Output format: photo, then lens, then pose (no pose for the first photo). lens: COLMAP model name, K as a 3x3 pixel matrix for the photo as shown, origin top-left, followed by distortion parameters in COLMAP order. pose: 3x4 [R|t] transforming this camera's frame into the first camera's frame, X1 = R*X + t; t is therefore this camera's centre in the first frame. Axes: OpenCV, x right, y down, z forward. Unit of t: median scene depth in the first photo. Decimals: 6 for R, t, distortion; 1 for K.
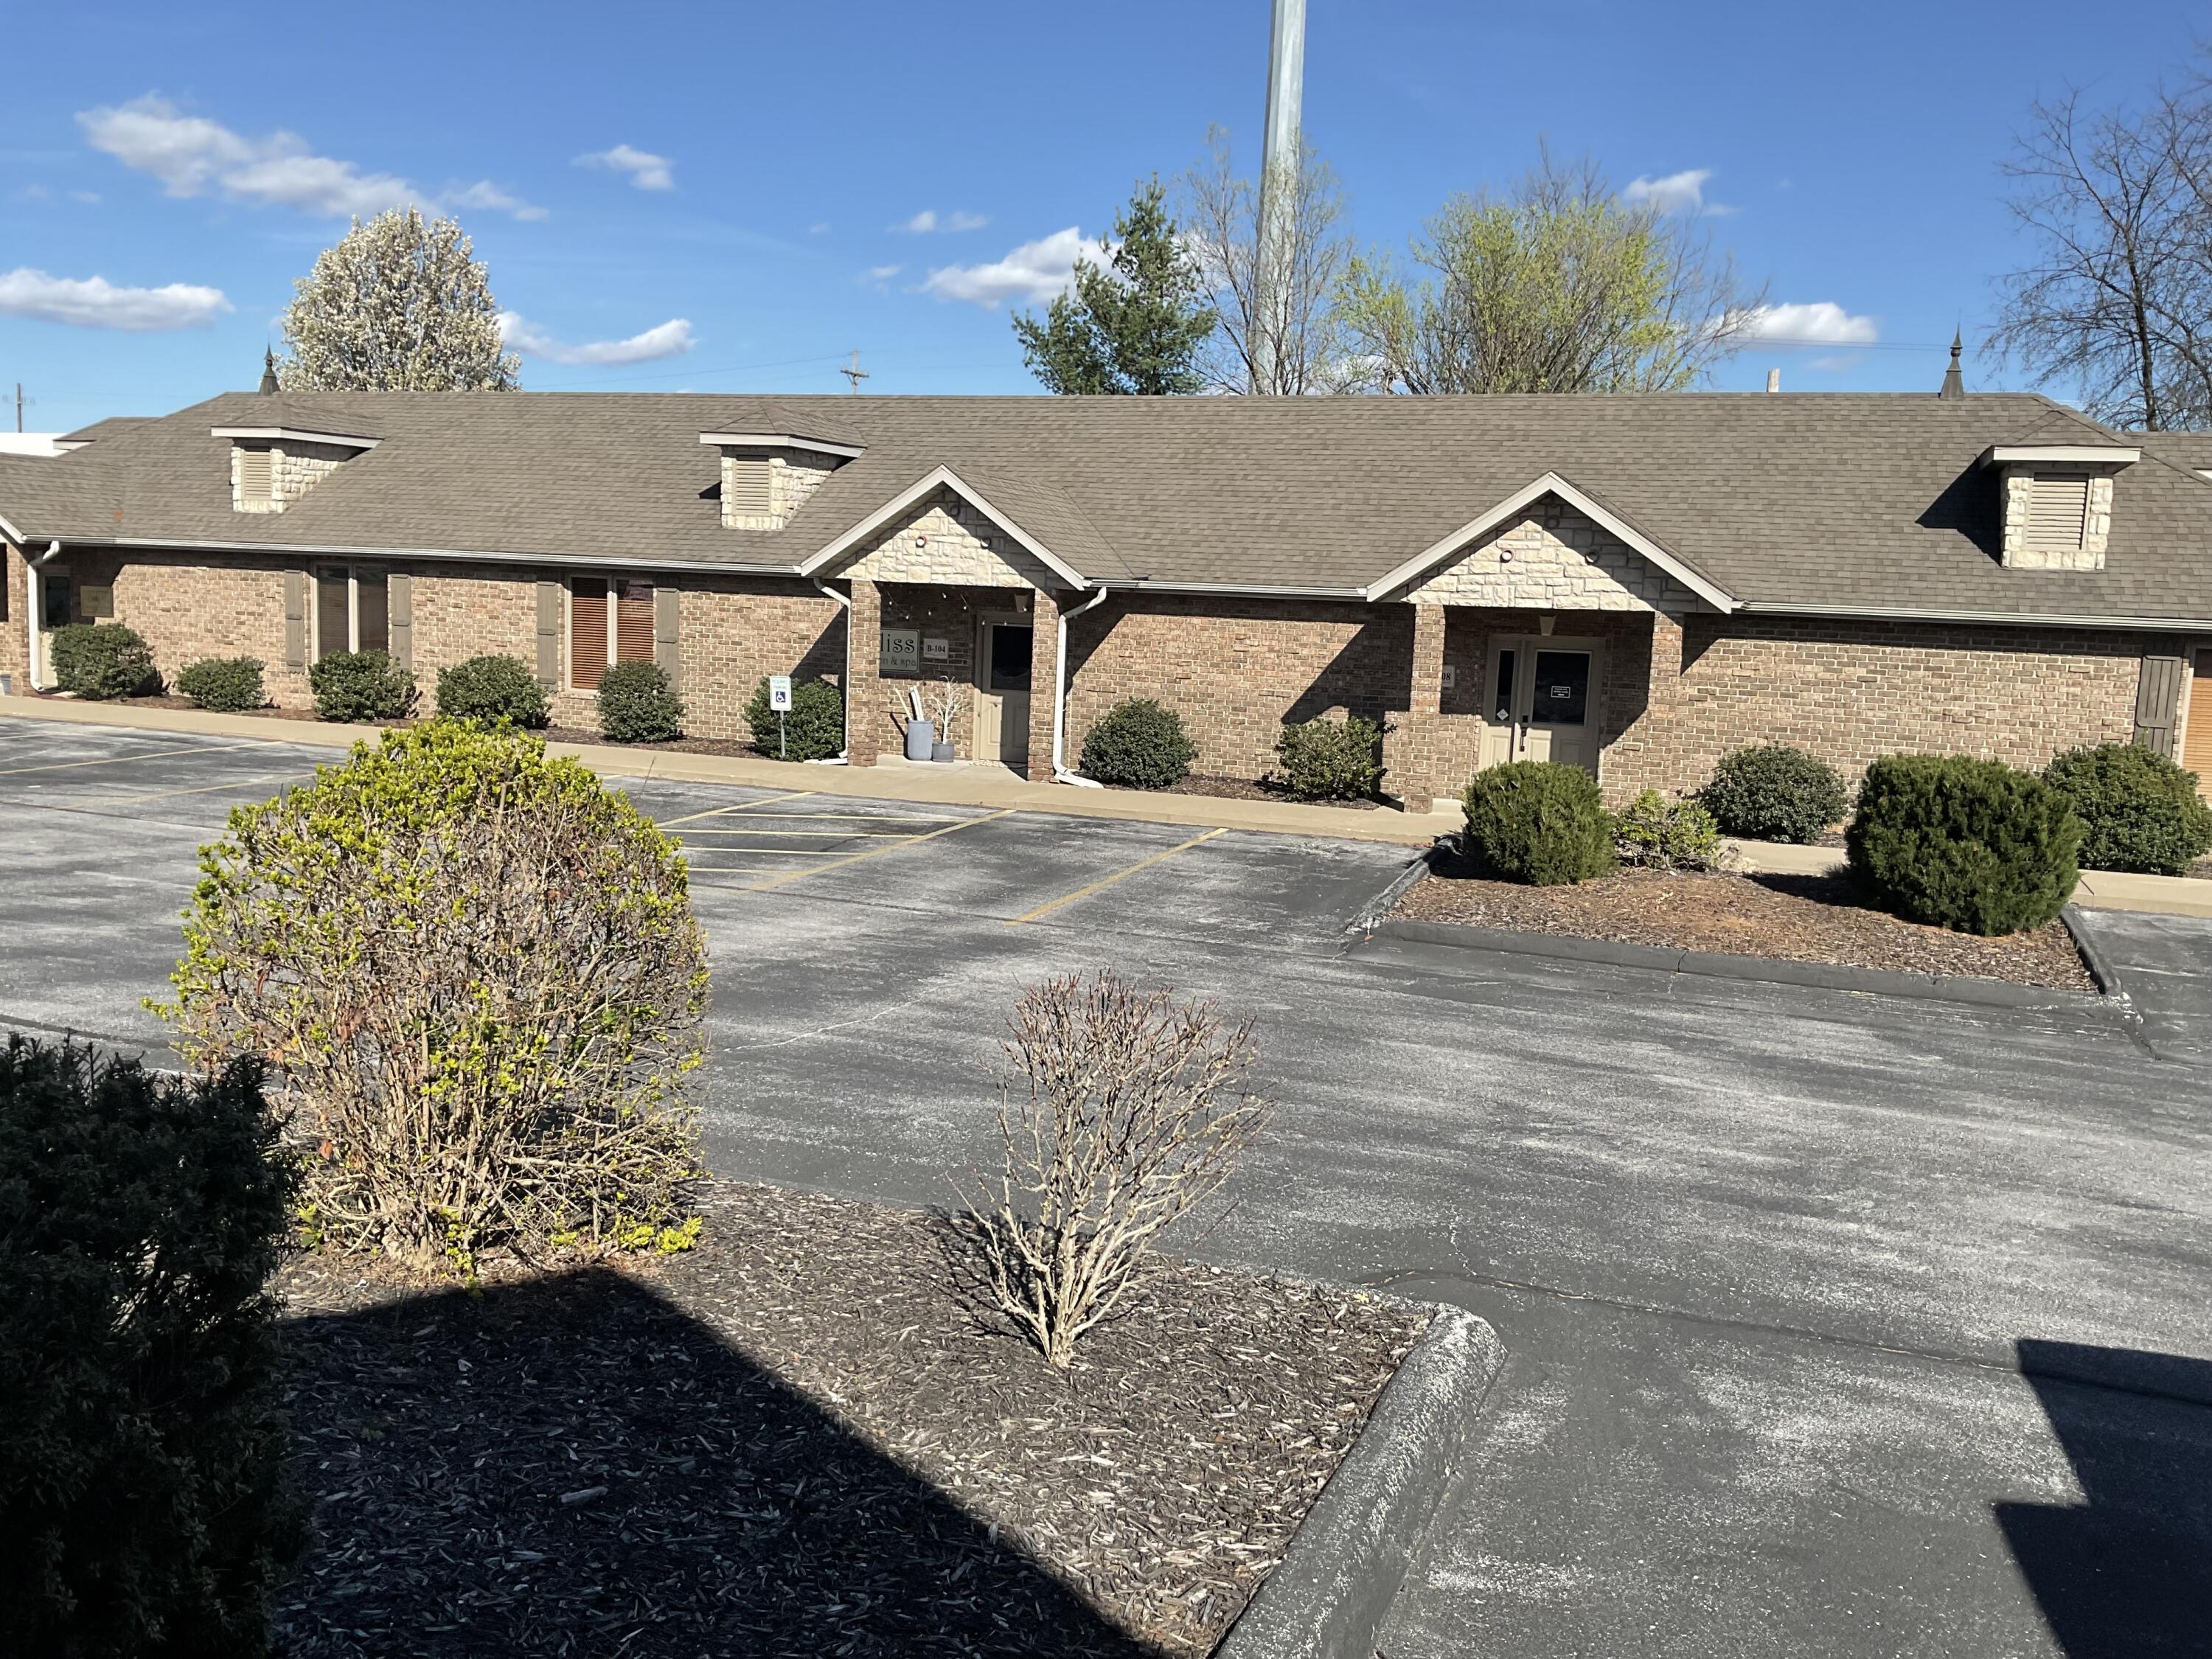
lens RADIAL K [[1809.2, 0, 1106.0], [0, 1809.2, 829.5], [0, 0, 1]] dist [0.080730, -0.152911]
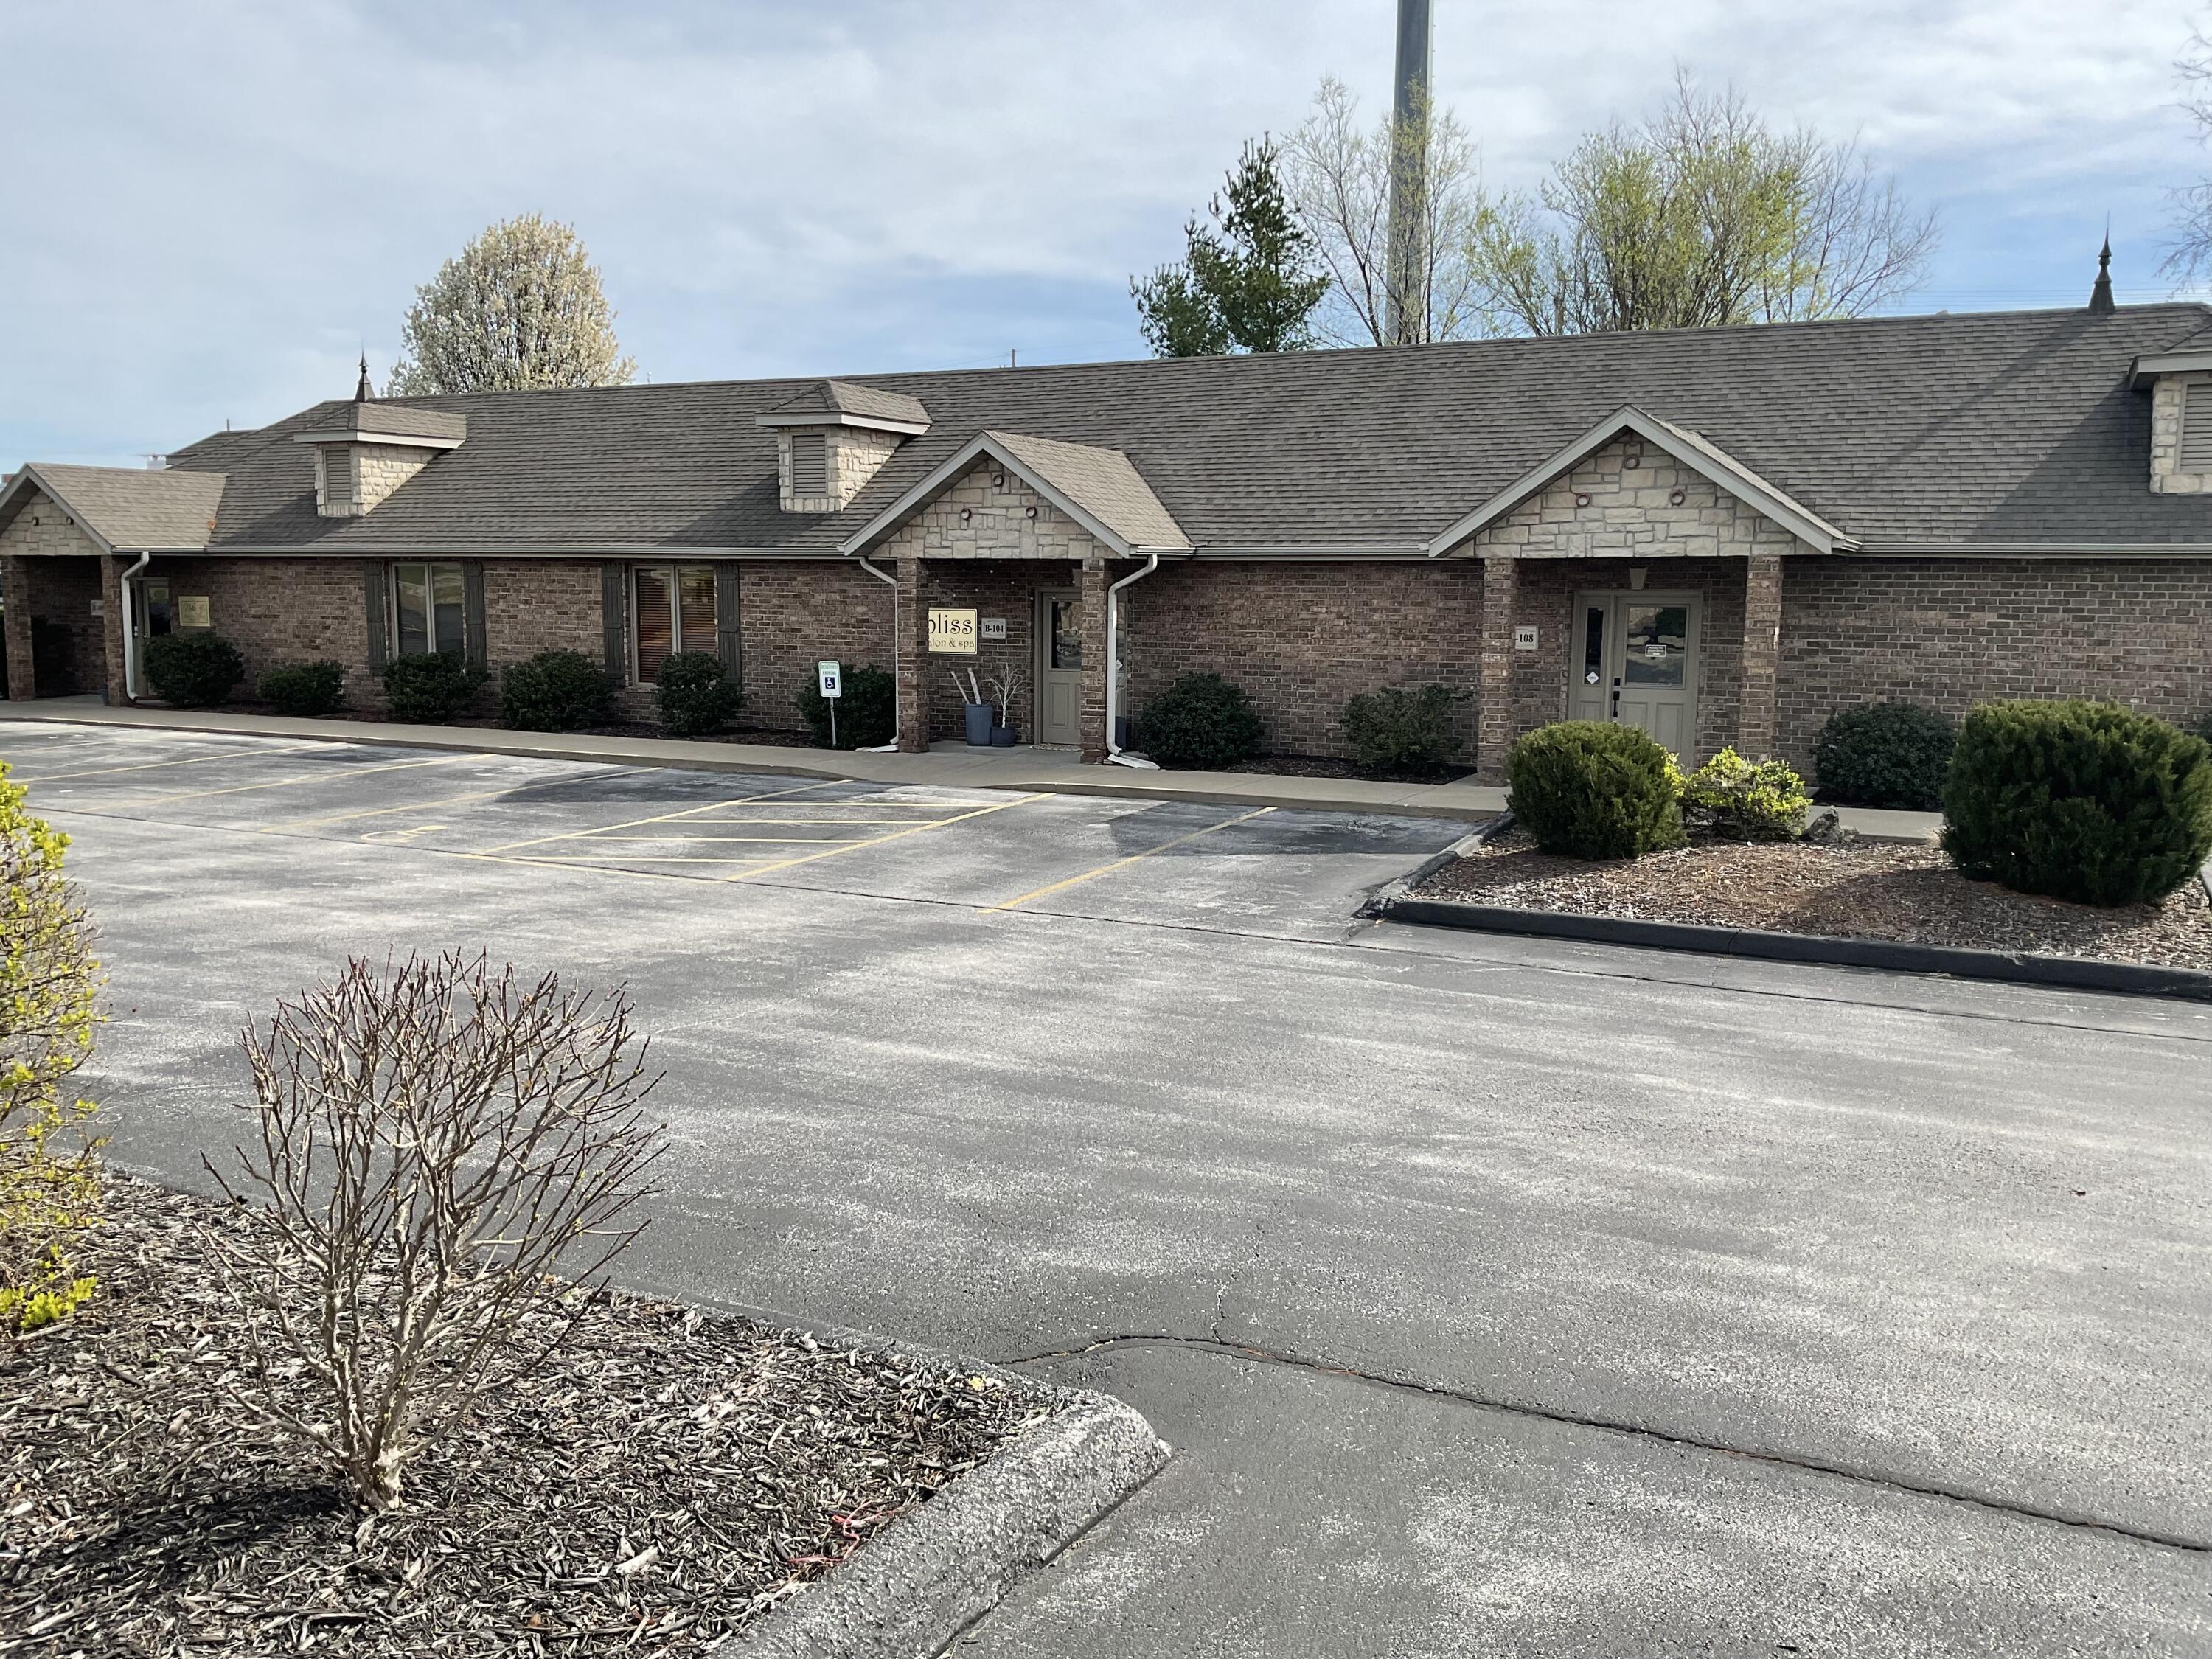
lens RADIAL K [[1809.2, 0, 1106.0], [0, 1809.2, 829.5], [0, 0, 1]] dist [0.080730, -0.152911]
pose [[0.994765, -0.020763, -0.100062, 0.072234], [0.020993, 0.999779, 0.001249, 0.007753], [0.100014, -0.003343, 0.994980, 0.068718]]
